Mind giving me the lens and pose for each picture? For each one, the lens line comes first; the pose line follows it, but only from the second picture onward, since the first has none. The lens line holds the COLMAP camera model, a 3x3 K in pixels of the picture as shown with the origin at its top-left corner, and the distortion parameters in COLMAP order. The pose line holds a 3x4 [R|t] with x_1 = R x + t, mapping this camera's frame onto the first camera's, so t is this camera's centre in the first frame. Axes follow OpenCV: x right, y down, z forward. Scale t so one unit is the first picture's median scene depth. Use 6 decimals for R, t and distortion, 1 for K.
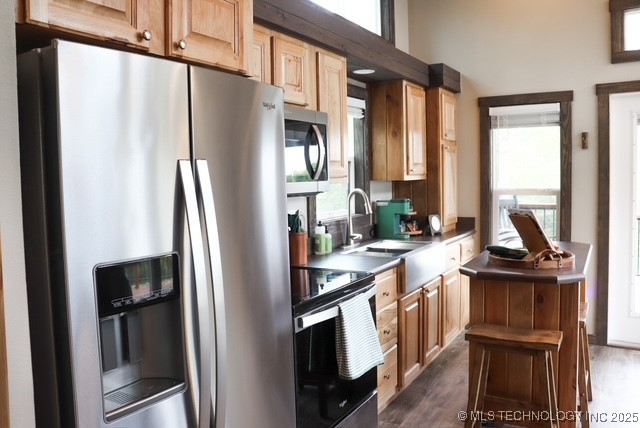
lens RADIAL K [[523.2, 0, 316.6], [0, 523.2, 201.8], [0, 0, 1]] dist [-0.183492, 0.167391]
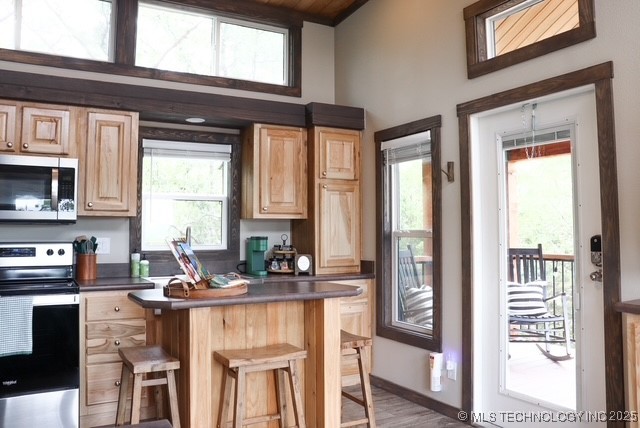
lens RADIAL K [[523.2, 0, 316.6], [0, 523.2, 201.8], [0, 0, 1]] dist [-0.183492, 0.167391]
pose [[0.870248, -0.009685, -0.492519, 0.772806], [-0.041465, 0.994818, -0.092829, 0.017604], [0.490866, 0.101206, 0.865337, 0.149470]]
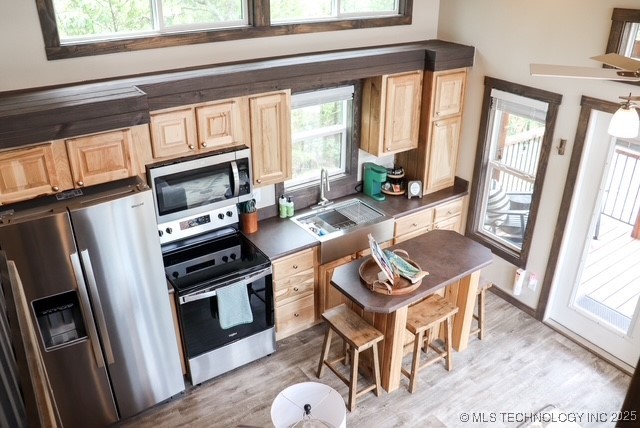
lens RADIAL K [[523.2, 0, 316.6], [0, 523.2, 201.8], [0, 0, 1]] dist [-0.183492, 0.167391]
pose [[0.904941, 0.203849, -0.373534, 0.494457], [-0.043298, 0.917346, 0.395729, -0.403742], [0.423329, -0.341938, 0.838970, -0.095876]]
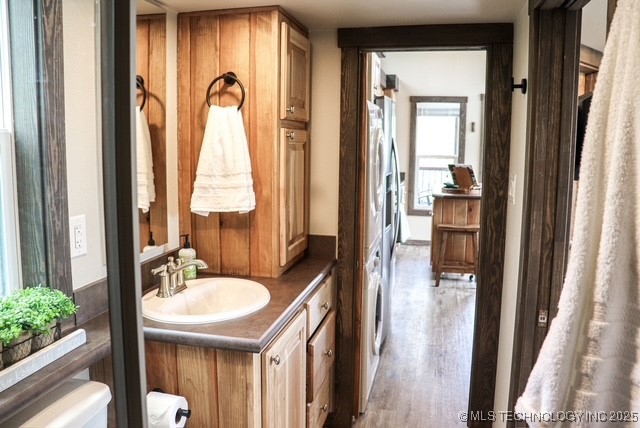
lens RADIAL K [[523.2, 0, 316.6], [0, 523.2, 201.8], [0, 0, 1]] dist [-0.183492, 0.167391]
pose [[0.951073, -0.005833, 0.308911, -0.497293], [-0.013372, 0.998108, 0.060016, 0.031718], [-0.308677, -0.061211, 0.949195, -0.481746]]
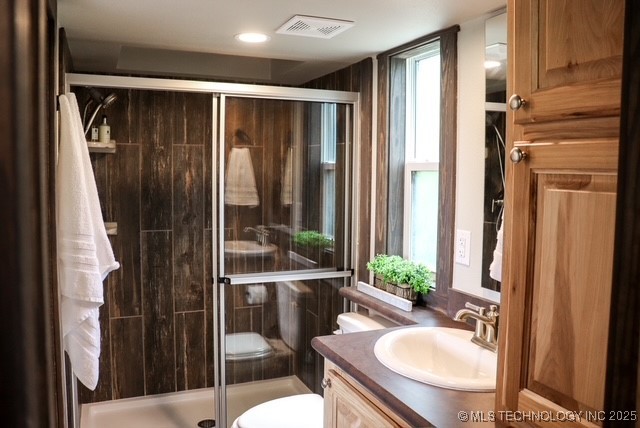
lens RADIAL K [[523.2, 0, 316.6], [0, 523.2, 201.8], [0, 0, 1]] dist [-0.183492, 0.167391]
pose [[-0.590237, 0.067337, -0.804417, -0.103546], [-0.038368, 0.993048, 0.111280, -0.004378], [0.806318, 0.096545, -0.583550, 0.092766]]
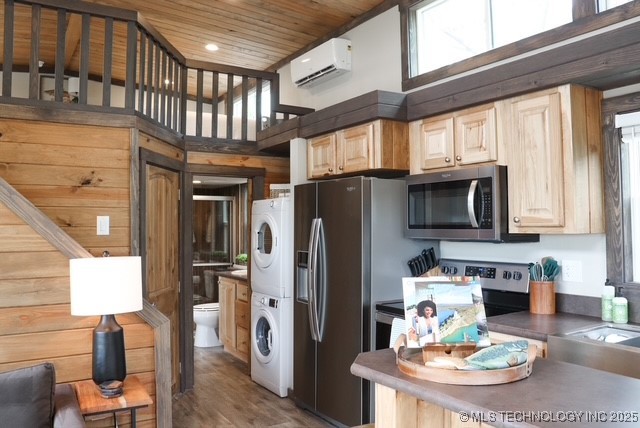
lens RADIAL K [[523.2, 0, 316.6], [0, 523.2, 201.8], [0, 0, 1]] dist [-0.183492, 0.167391]
pose [[-0.462484, -0.015532, -0.886492, 0.744656], [-0.030527, 0.999533, -0.001587, -0.056251], [0.886102, 0.026328, -0.462742, 0.784148]]
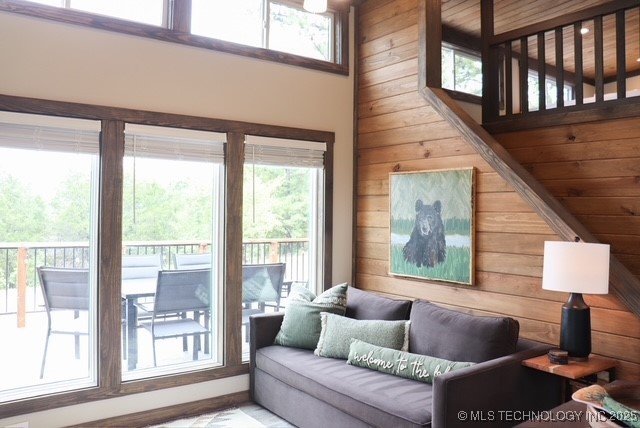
lens RADIAL K [[523.2, 0, 316.6], [0, 523.2, 201.8], [0, 0, 1]] dist [-0.183492, 0.167391]
pose [[-0.920593, 0.014630, 0.390248, 0.379517], [0.026354, 0.999347, 0.024704, -0.062904], [-0.389632, 0.033027, -0.920378, 1.030881]]
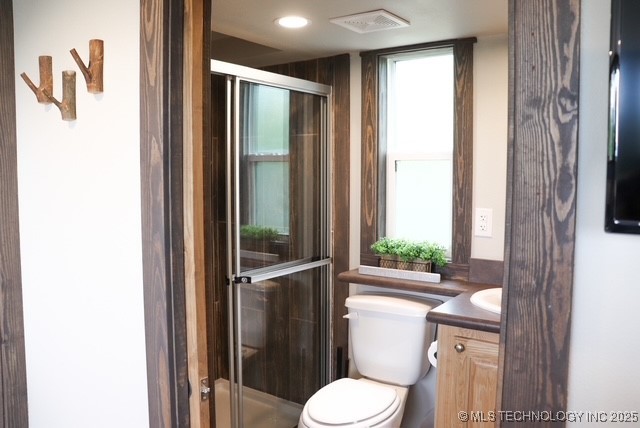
lens RADIAL K [[523.2, 0, 316.6], [0, 523.2, 201.8], [0, 0, 1]] dist [-0.183492, 0.167391]
pose [[-0.074967, 0.087230, -0.993363, 0.015453], [-0.050005, 0.994585, 0.091111, 0.018755], [0.995931, 0.056504, -0.070199, -0.210360]]
